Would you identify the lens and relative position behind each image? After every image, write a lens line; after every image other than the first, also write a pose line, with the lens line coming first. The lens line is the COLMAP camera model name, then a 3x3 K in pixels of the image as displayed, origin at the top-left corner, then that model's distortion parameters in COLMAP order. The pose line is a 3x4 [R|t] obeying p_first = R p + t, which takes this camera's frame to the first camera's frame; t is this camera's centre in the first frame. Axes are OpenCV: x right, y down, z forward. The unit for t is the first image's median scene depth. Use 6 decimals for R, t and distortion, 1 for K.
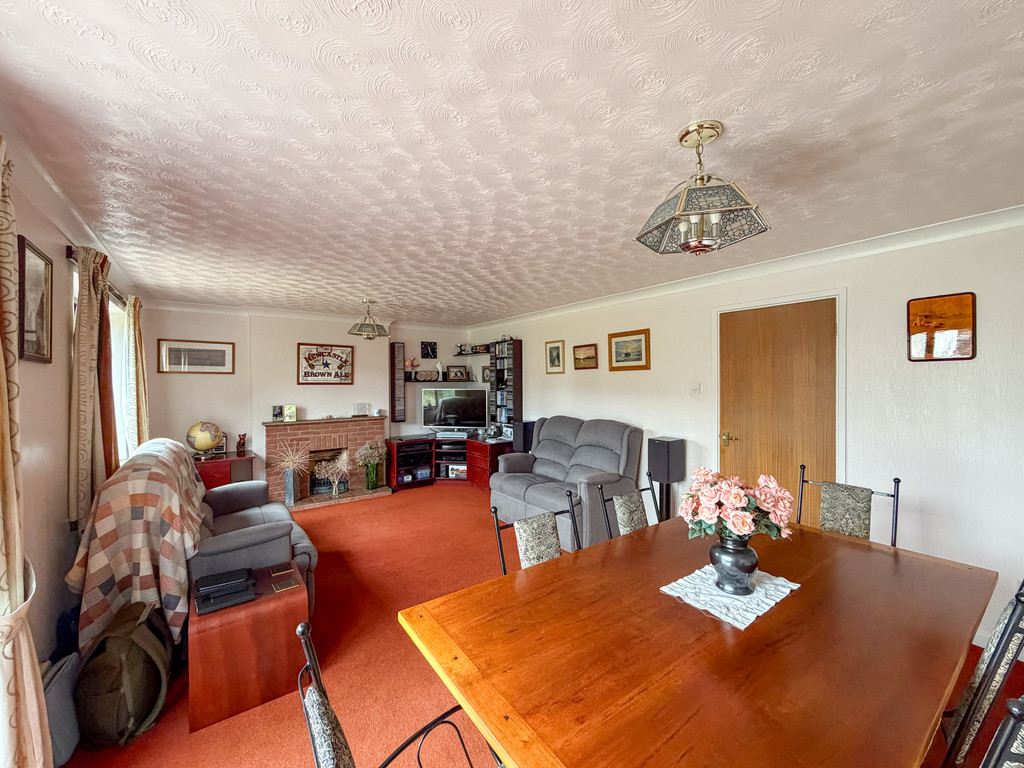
lens RADIAL K [[402.6, 0, 509.2], [0, 402.6, 382.0], [0, 0, 1]] dist [-0.000890, -0.000553]
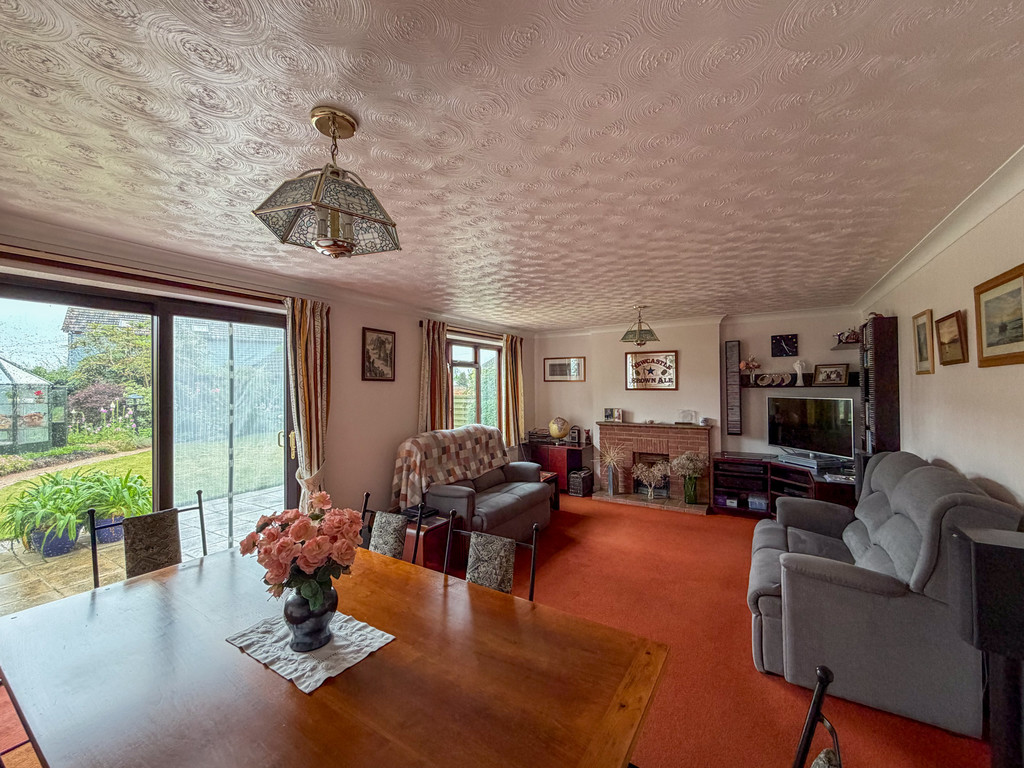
lens RADIAL K [[411.0, 0, 512.0], [0, 411.0, 384.0], [0, 0, 1]] dist [0.006528, -0.006435]
pose [[0.379238, -0.005727, -0.925282, 0.440671], [0.005669, 0.999976, -0.003865, -0.008463], [0.925282, -0.003779, 0.379261, 0.306288]]
